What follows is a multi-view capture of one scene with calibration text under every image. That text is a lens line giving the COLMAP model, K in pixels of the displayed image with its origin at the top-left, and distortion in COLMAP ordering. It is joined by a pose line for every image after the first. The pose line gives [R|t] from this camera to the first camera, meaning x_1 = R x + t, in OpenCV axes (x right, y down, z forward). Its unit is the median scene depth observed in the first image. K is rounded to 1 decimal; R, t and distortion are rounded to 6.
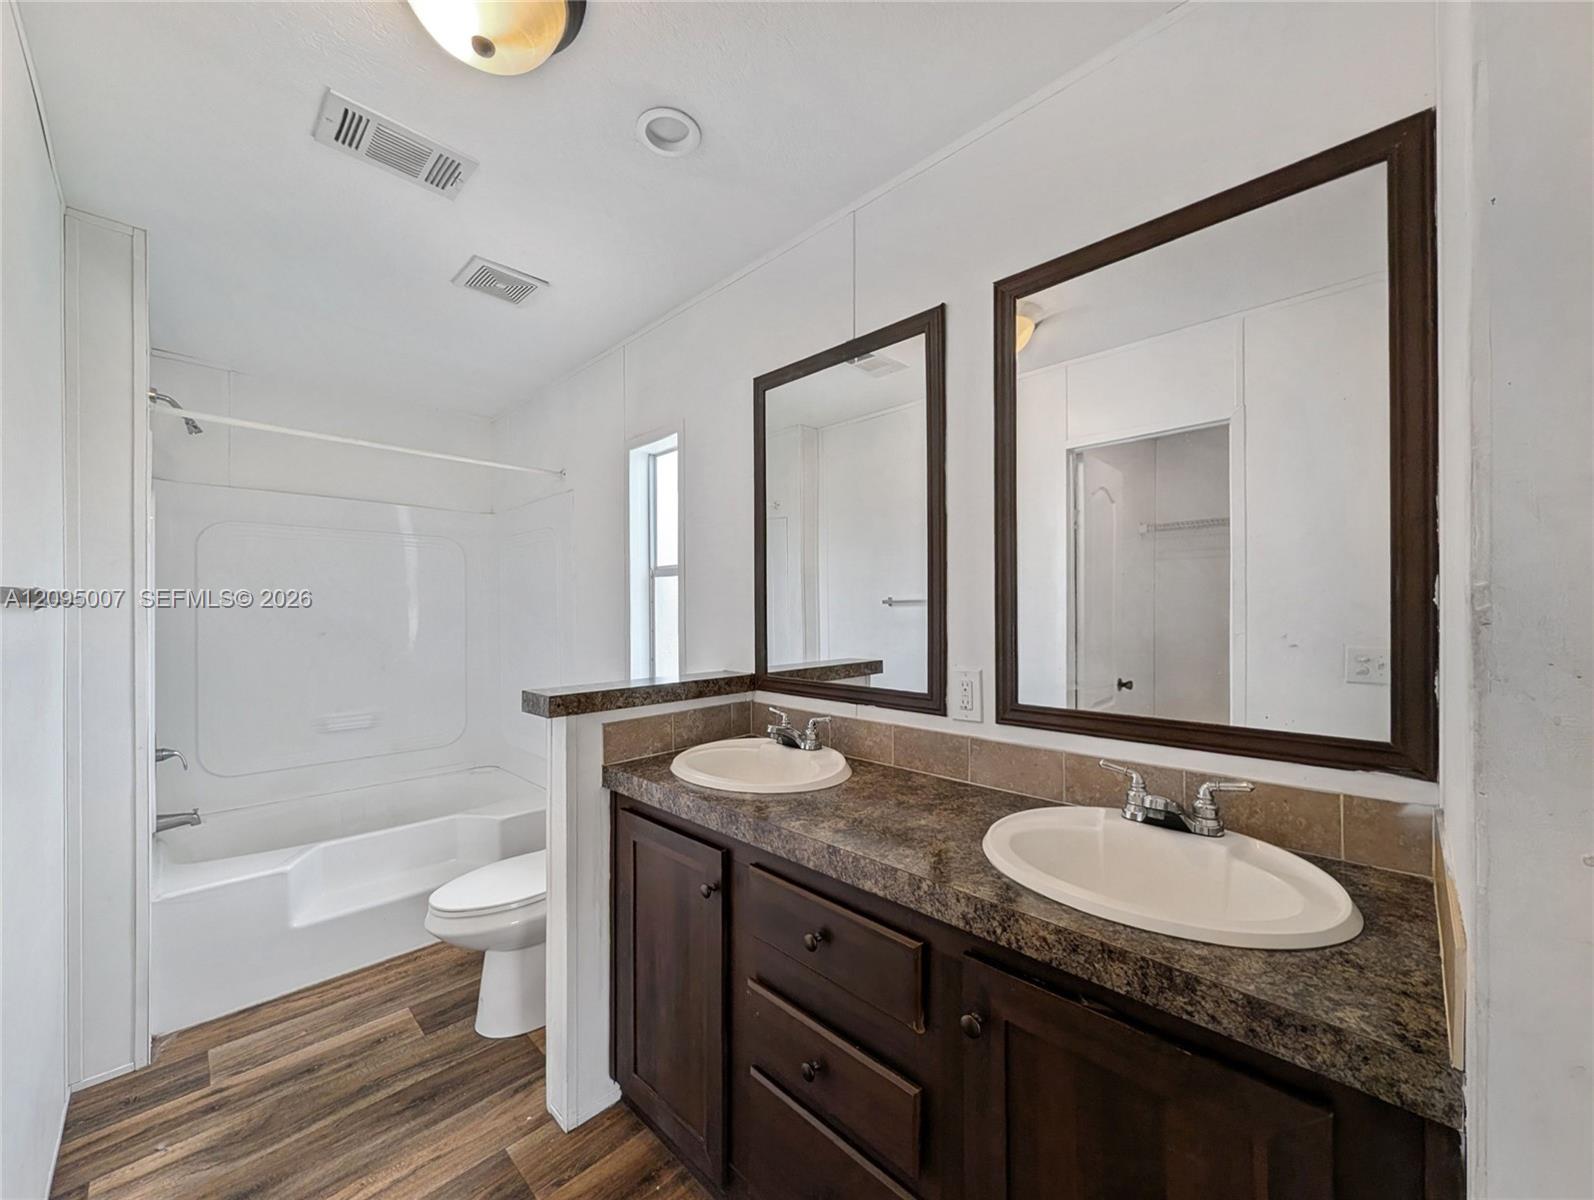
lens RADIAL K [[613.4, 0, 797.0], [0, 613.4, 600.0], [0, 0, 1]] dist [0.000219, 0.000079]
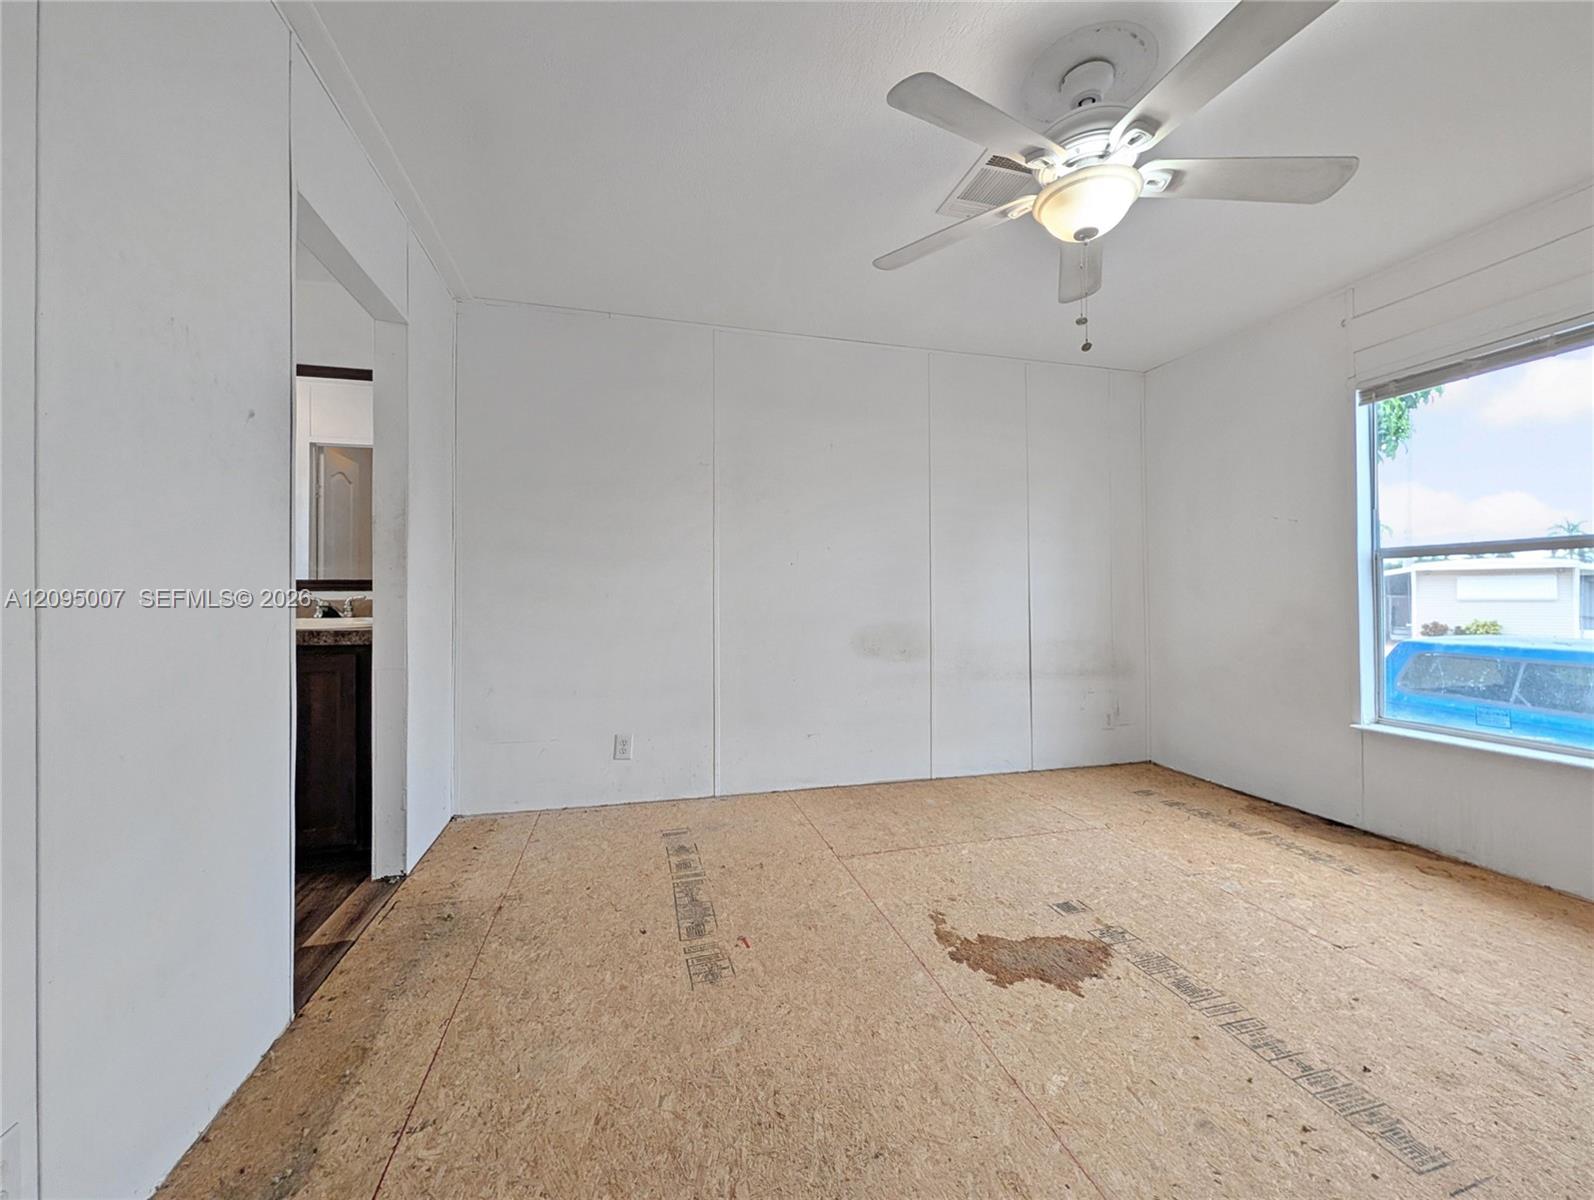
lens RADIAL K [[613.4, 0, 797.0], [0, 613.4, 600.0], [0, 0, 1]] dist [0.000219, 0.000079]
pose [[0.510630, -0.000310, 0.859800, -0.227698], [-0.010938, 0.999917, 0.006857, 0.107732], [-0.859731, -0.012906, 0.510584, -0.756066]]
